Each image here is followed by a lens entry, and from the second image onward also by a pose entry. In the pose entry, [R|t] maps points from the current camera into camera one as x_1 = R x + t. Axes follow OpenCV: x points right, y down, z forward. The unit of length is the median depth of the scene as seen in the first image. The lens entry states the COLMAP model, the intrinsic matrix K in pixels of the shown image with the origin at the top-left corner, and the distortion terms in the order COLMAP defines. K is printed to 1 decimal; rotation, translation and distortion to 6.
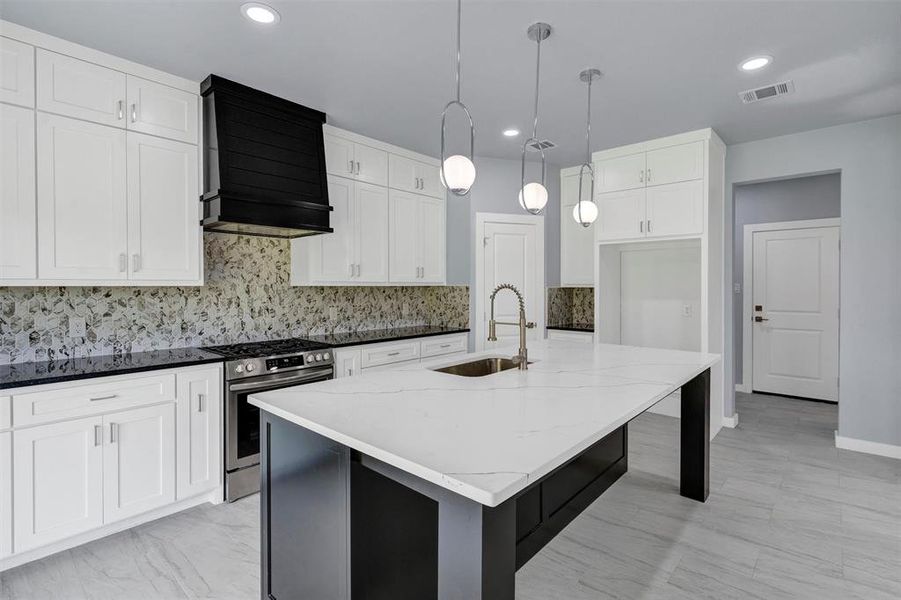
lens RADIAL K [[431.2, 0, 454.1], [0, 431.2, 288.4], [0, 0, 1]] dist [-0.000015, 0.001287]
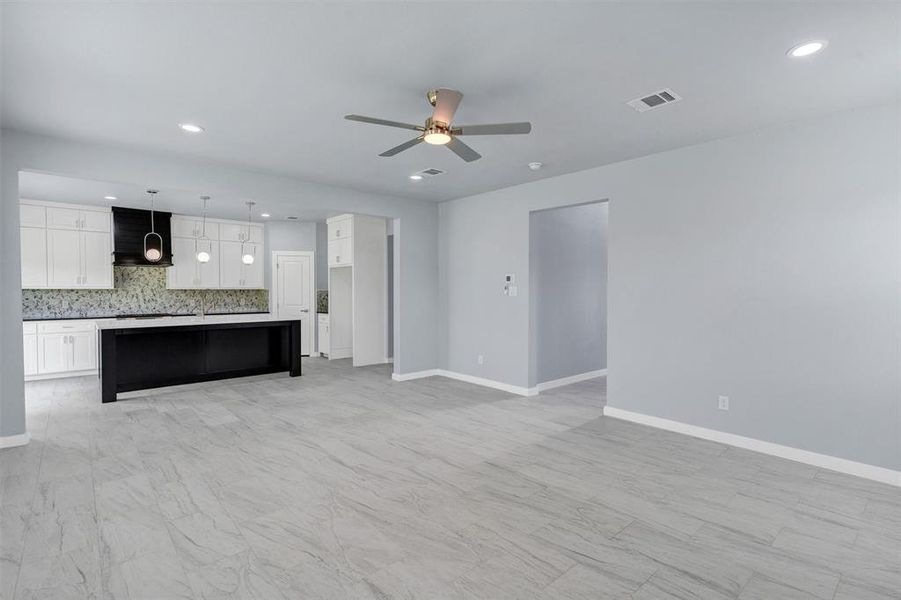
lens RADIAL K [[431.2, 0, 453.0], [0, 431.2, 298.5], [0, 0, 1]] dist [-0.000015, 0.001287]
pose [[0.992626, 0.003095, -0.121178, 1.410869], [-0.001539, 0.999915, 0.012932, 0.011620], [0.121208, -0.012650, 0.992547, -1.045192]]
